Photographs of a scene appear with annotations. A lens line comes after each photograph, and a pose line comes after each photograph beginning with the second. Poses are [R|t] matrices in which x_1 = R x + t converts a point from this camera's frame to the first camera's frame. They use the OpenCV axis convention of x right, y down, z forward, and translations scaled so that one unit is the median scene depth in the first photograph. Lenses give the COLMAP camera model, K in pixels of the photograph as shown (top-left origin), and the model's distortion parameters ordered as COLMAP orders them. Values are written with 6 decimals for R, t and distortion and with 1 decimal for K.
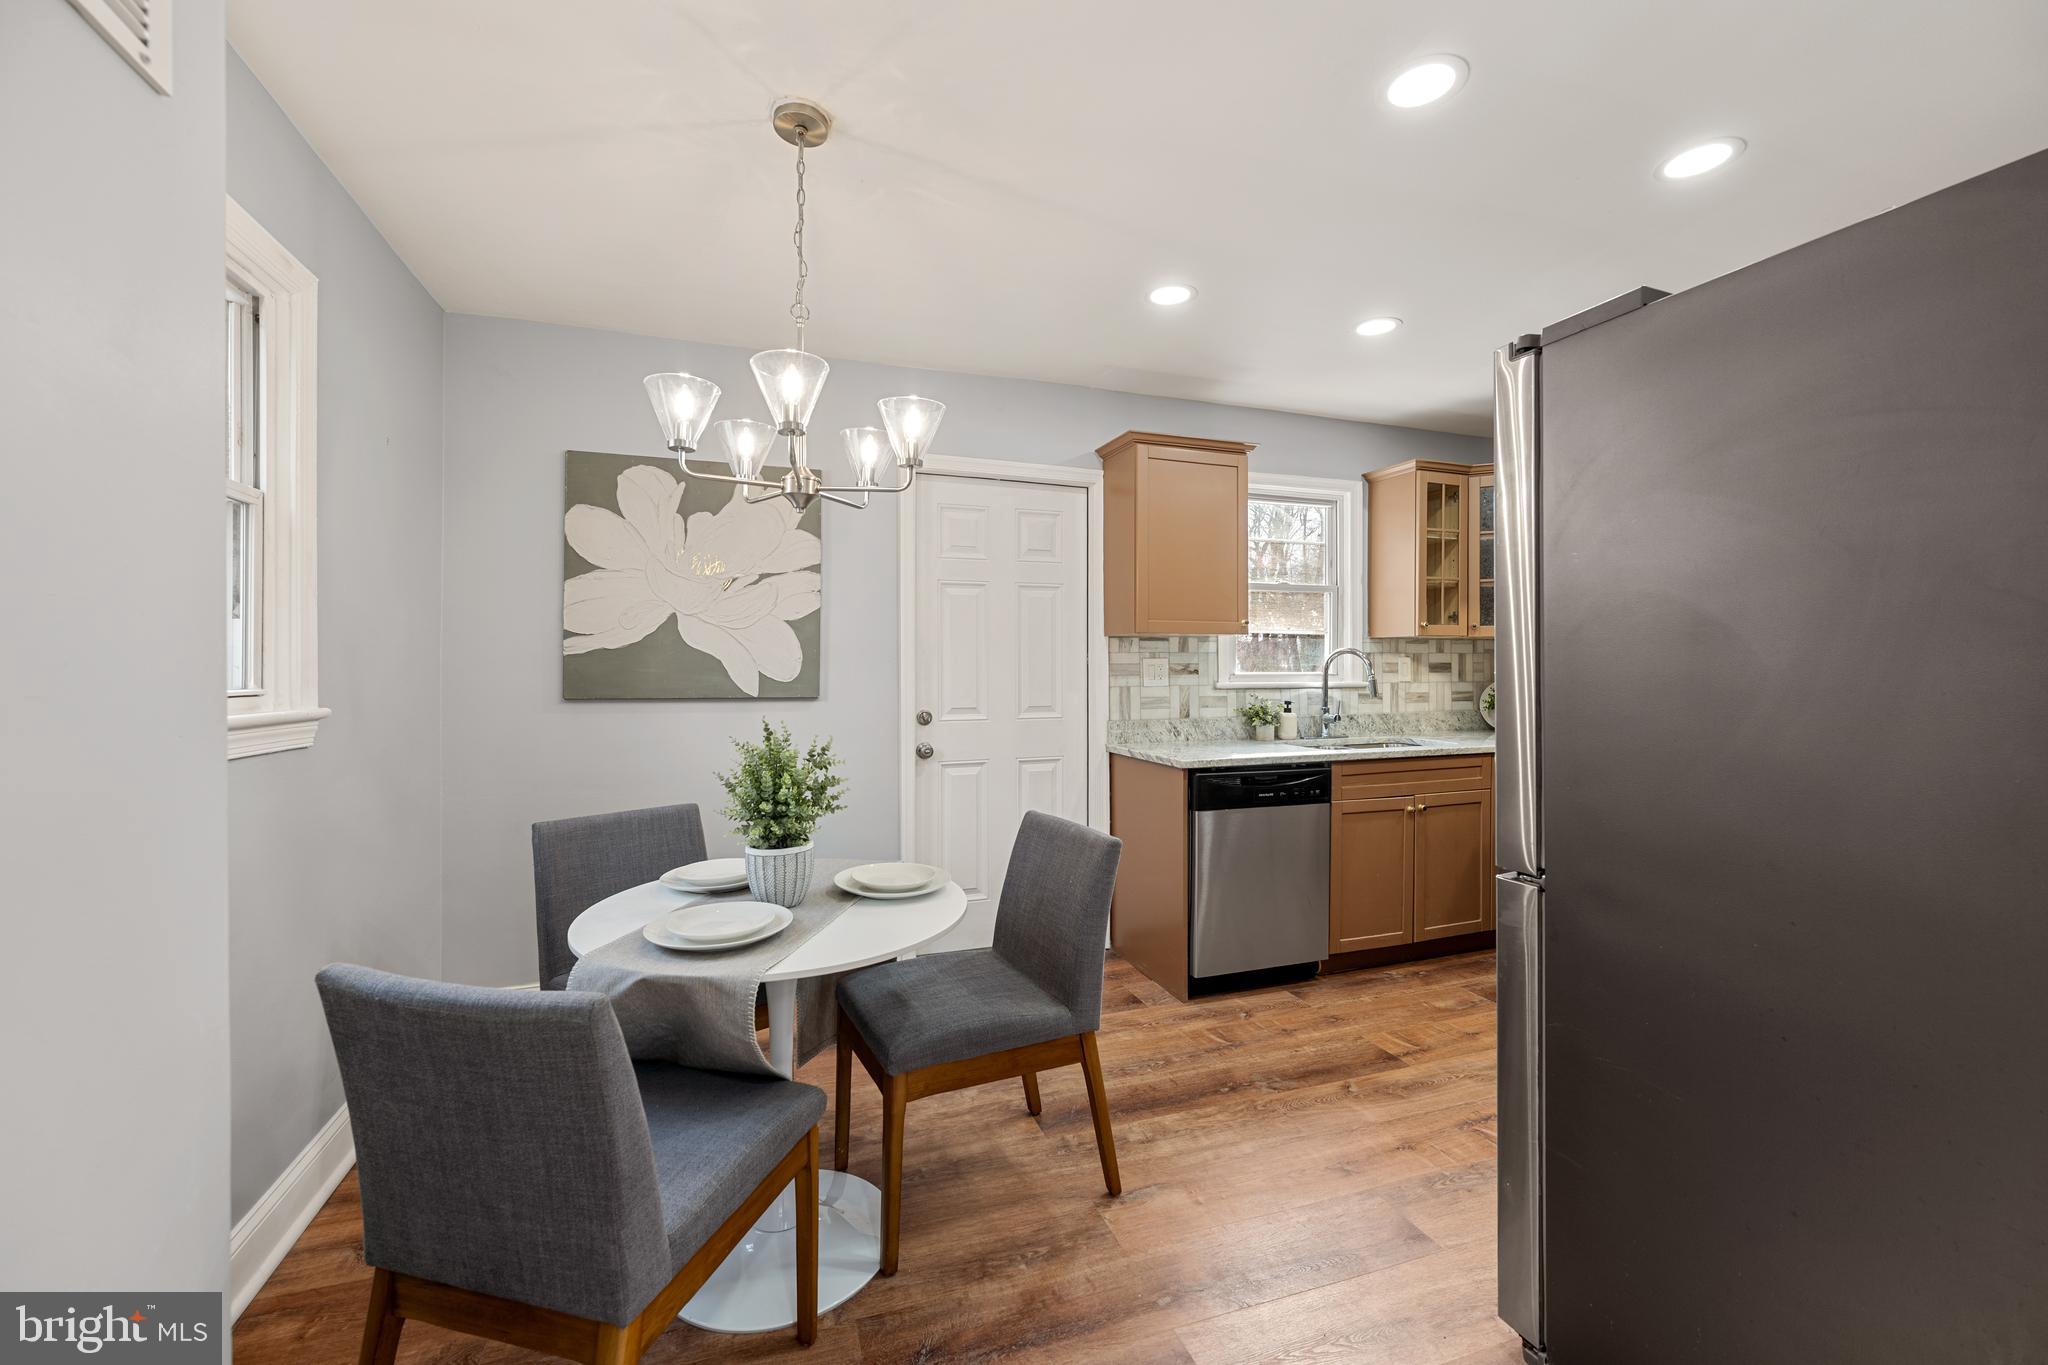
lens RADIAL K [[837.8, 0, 1012.2], [0, 837.8, 669.6], [0, 0, 1]] dist [-0.008145, 0.000014]
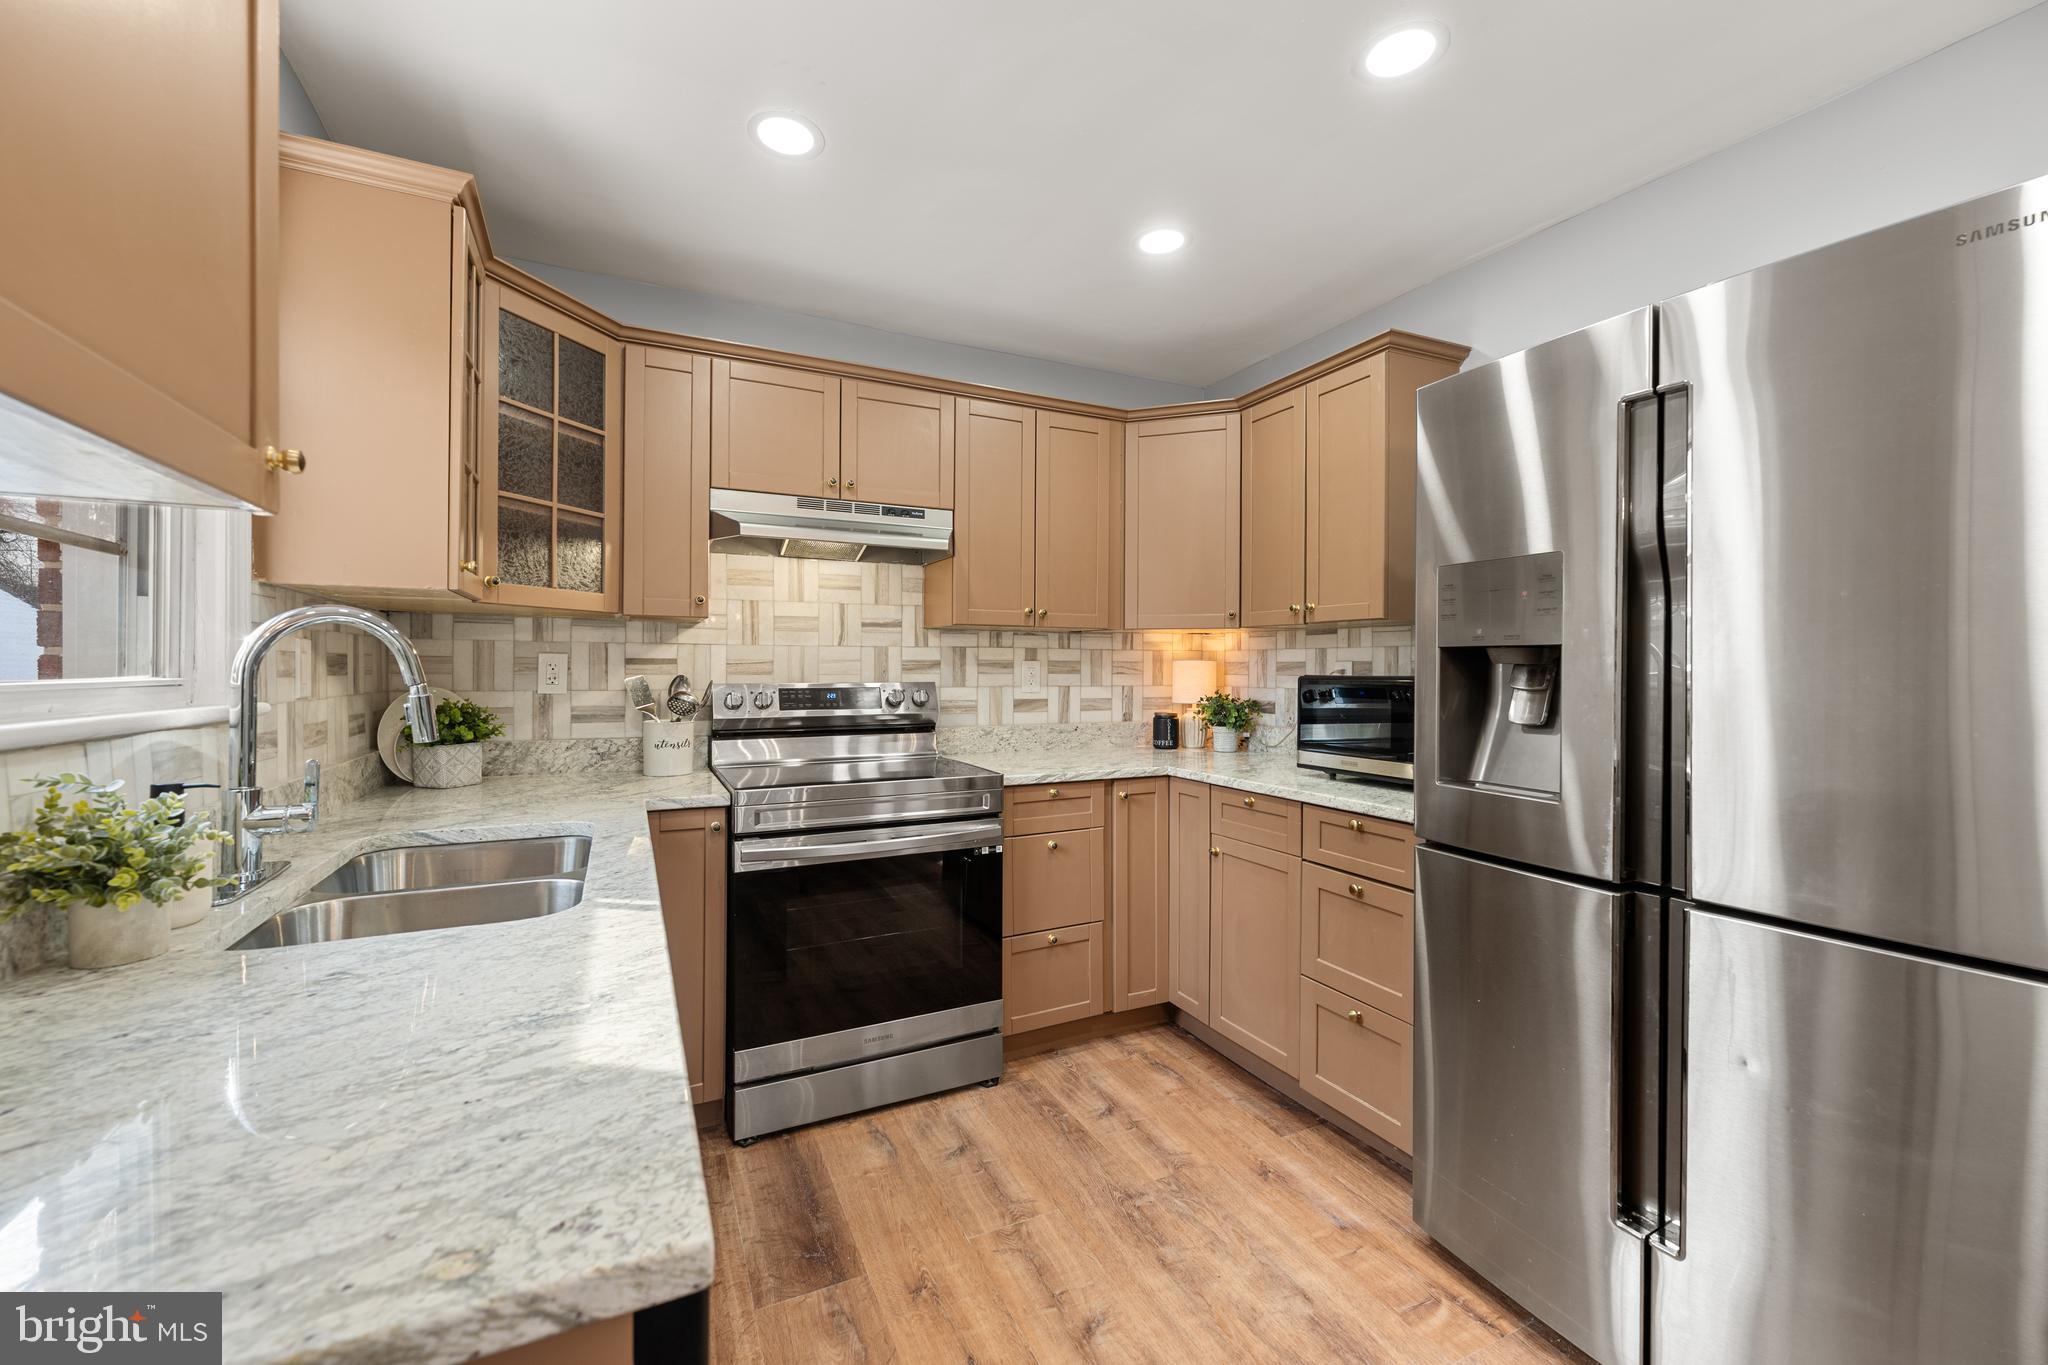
lens RADIAL K [[813.8, 0, 1023.1], [0, 813.8, 678.3], [0, 0, 1]] dist [-0.001255, -0.000015]
pose [[-0.113915, -0.011025, 0.993429, 0.036526], [-0.000303, 0.999939, 0.011063, 0.000055], [-0.993490, 0.000960, -0.113912, 0.774542]]
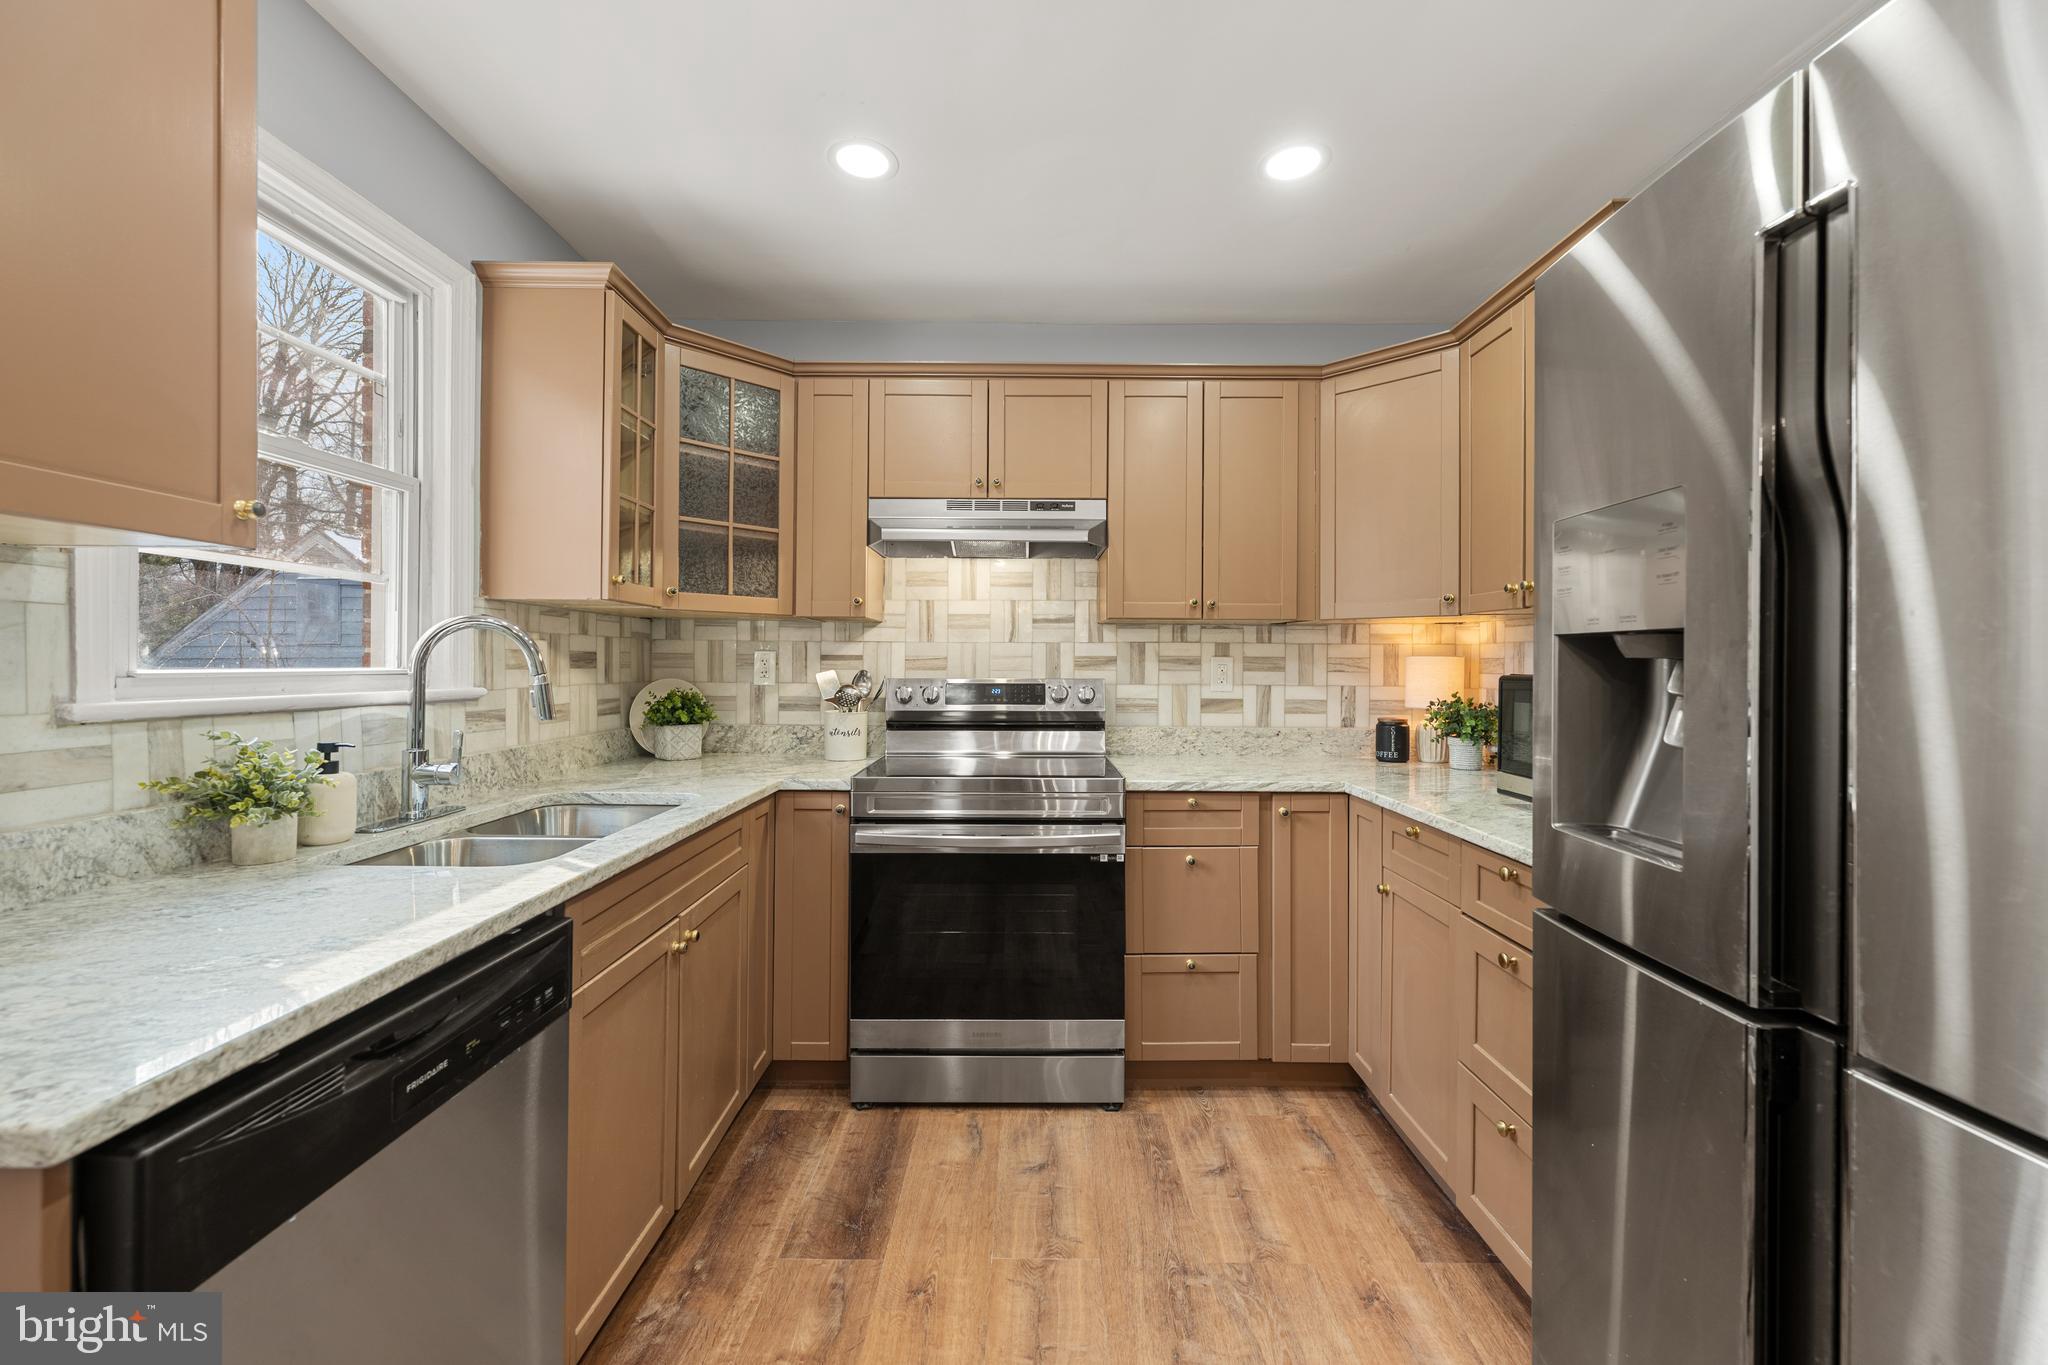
lens RADIAL K [[821.0, 0, 1025.3], [0, 821.0, 671.6], [0, 0, 1]] dist [-0.000319, -0.000009]
pose [[0.333190, -0.004998, 0.942847, 0.081966], [-0.003883, 0.999970, 0.006673, 0.000792], [-0.942852, -0.005884, 0.333160, 0.586640]]
